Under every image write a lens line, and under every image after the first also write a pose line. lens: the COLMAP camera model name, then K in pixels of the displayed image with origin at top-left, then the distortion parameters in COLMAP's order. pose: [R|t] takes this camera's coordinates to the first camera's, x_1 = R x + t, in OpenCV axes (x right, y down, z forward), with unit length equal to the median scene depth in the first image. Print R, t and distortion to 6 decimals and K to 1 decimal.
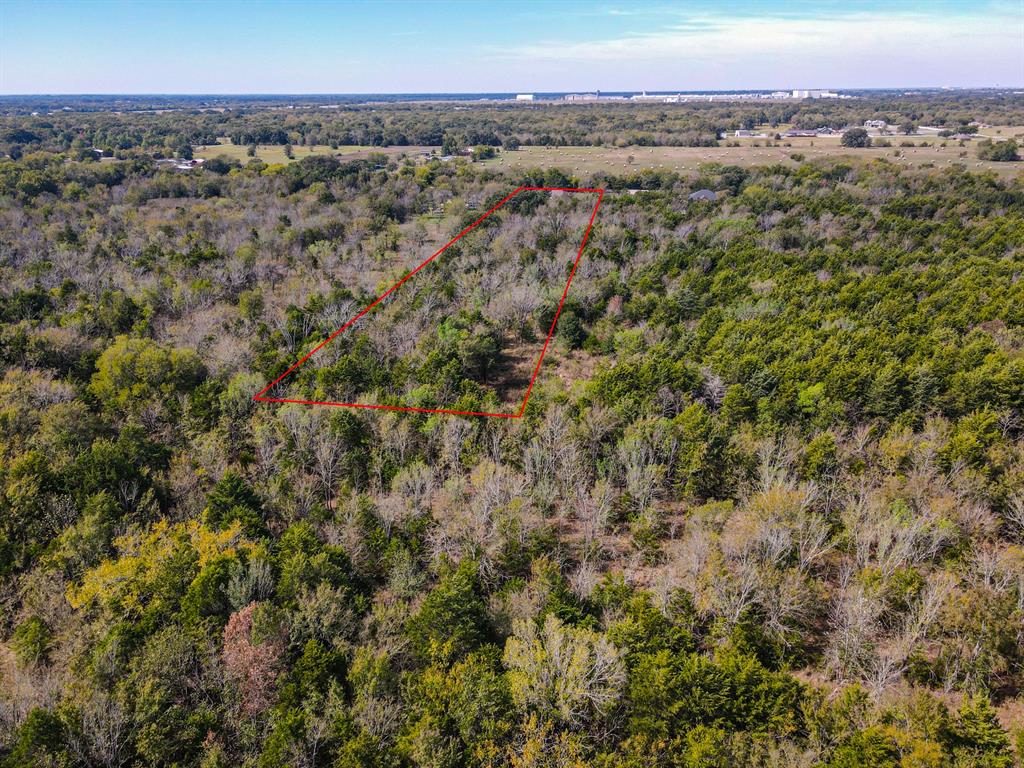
lens RADIAL K [[751.2, 0, 504.7], [0, 751.2, 386.9], [0, 0, 1]] dist [0.026069, -0.007734]
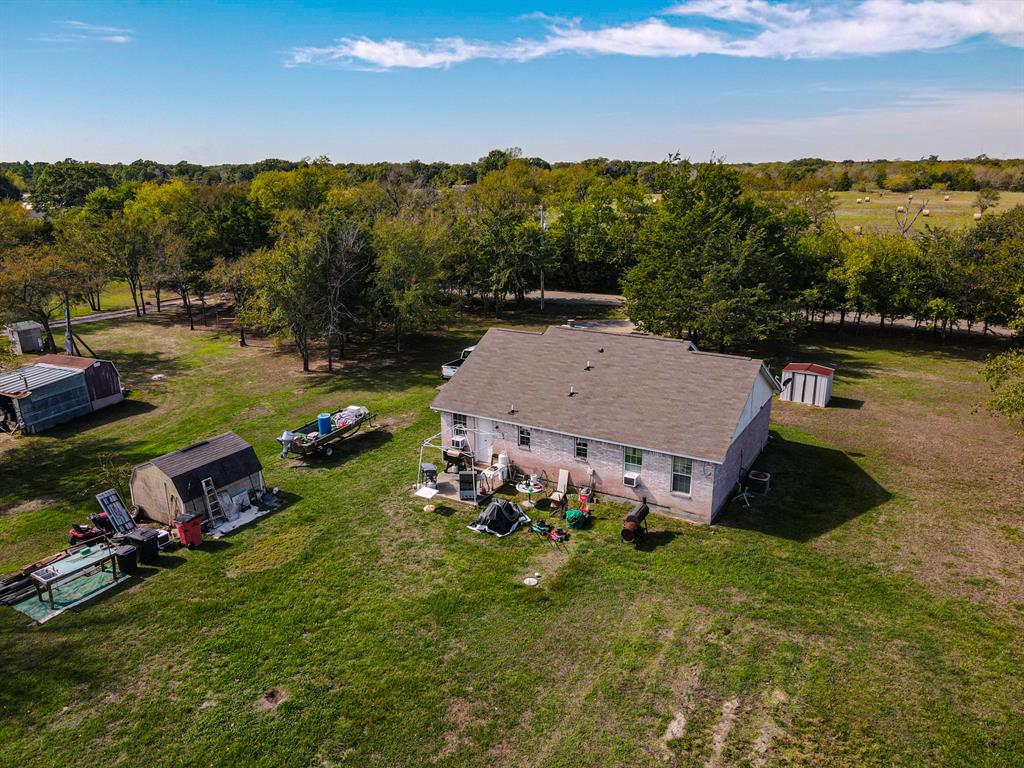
lens RADIAL K [[751.2, 0, 511.0], [0, 751.2, 354.3], [0, 0, 1]] dist [0.026069, -0.007734]
pose [[0.969740, 0.062505, -0.236004, 0.028282], [-0.092950, 0.988394, -0.120157, -0.102532], [0.225755, 0.138458, 0.964295, 0.373925]]
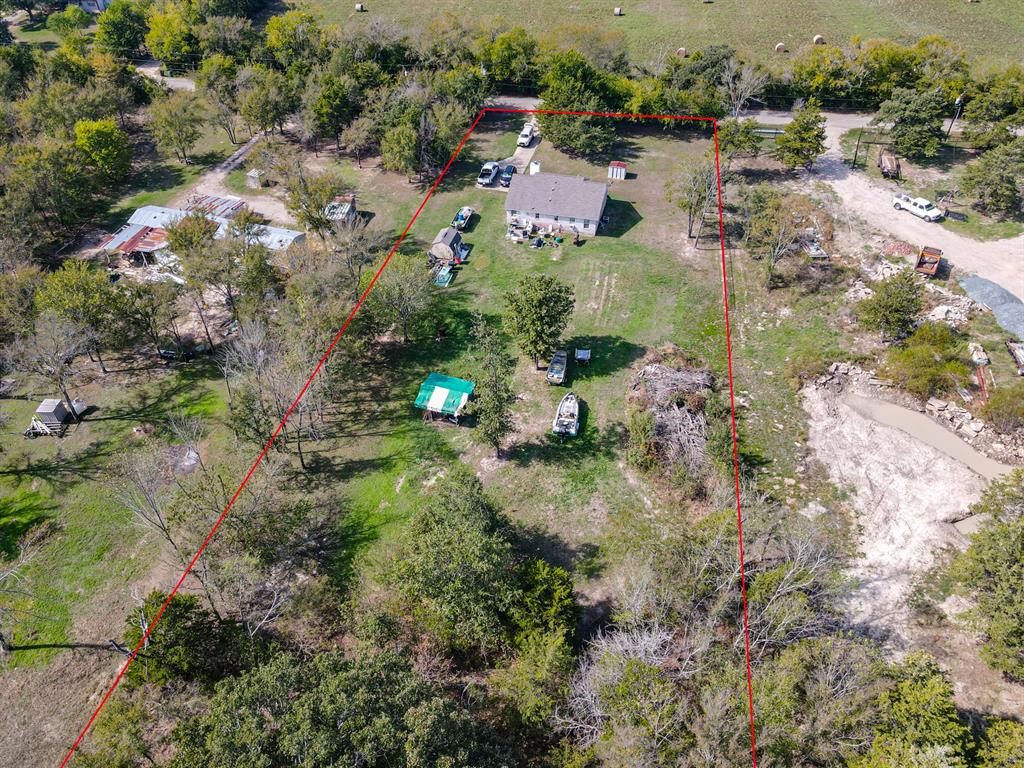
lens RADIAL K [[751.2, 0, 505.6], [0, 751.2, 375.7], [0, 0, 1]] dist [0.026069, -0.007734]
pose [[0.999711, -0.017649, 0.016306, 0.014341], [0.011156, 0.941954, 0.335556, -0.117747], [-0.021282, -0.335277, 0.941879, 0.297151]]
